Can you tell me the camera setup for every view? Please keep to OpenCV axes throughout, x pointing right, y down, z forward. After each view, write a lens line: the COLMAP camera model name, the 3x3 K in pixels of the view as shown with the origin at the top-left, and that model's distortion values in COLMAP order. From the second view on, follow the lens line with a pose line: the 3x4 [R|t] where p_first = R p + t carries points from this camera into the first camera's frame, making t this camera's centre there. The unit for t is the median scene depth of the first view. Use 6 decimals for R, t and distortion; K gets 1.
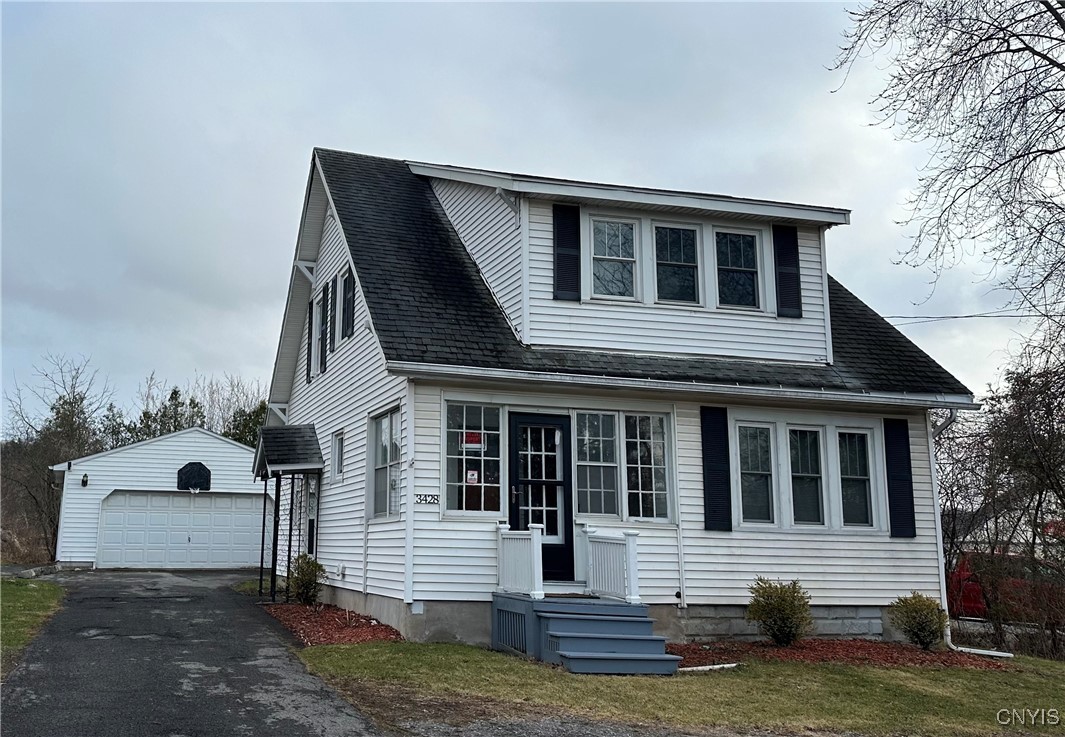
lens RADIAL K [[978.8, 0, 365.9], [0, 978.8, 341.4], [0, 0, 1]] dist [0.147061, -0.188699]
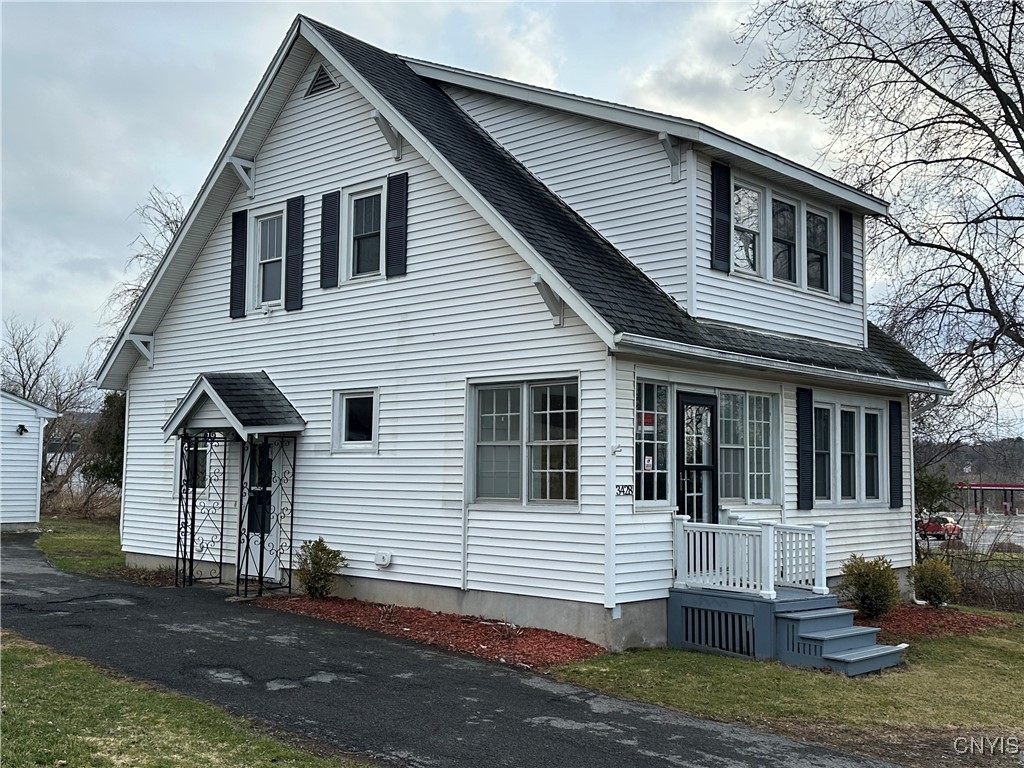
lens RADIAL K [[1056.6, 0, 512.0], [0, 1056.6, 384.0], [0, 0, 1]] dist [0.173185, -0.346308]
pose [[0.854276, 0.035959, 0.518574, -0.475301], [-0.099531, 0.990462, 0.095283, -0.012435], [-0.510202, -0.133012, 0.849707, 0.239104]]
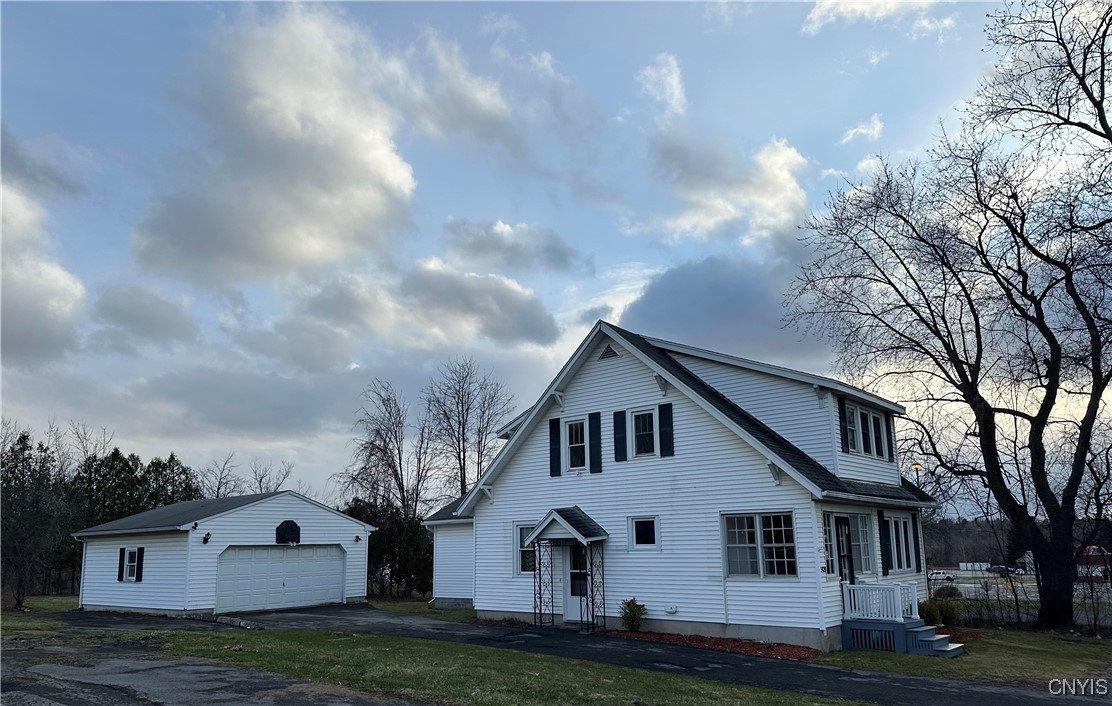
lens RADIAL K [[745.4, 0, 550.2], [0, 745.4, 411.6], [0, 0, 1]] dist [0.065963, -0.002748]
pose [[0.835917, 0.067043, 0.544746, -0.995301], [-0.075822, 0.997101, -0.006365, -0.065643], [-0.543594, -0.035983, 0.838577, 0.146313]]
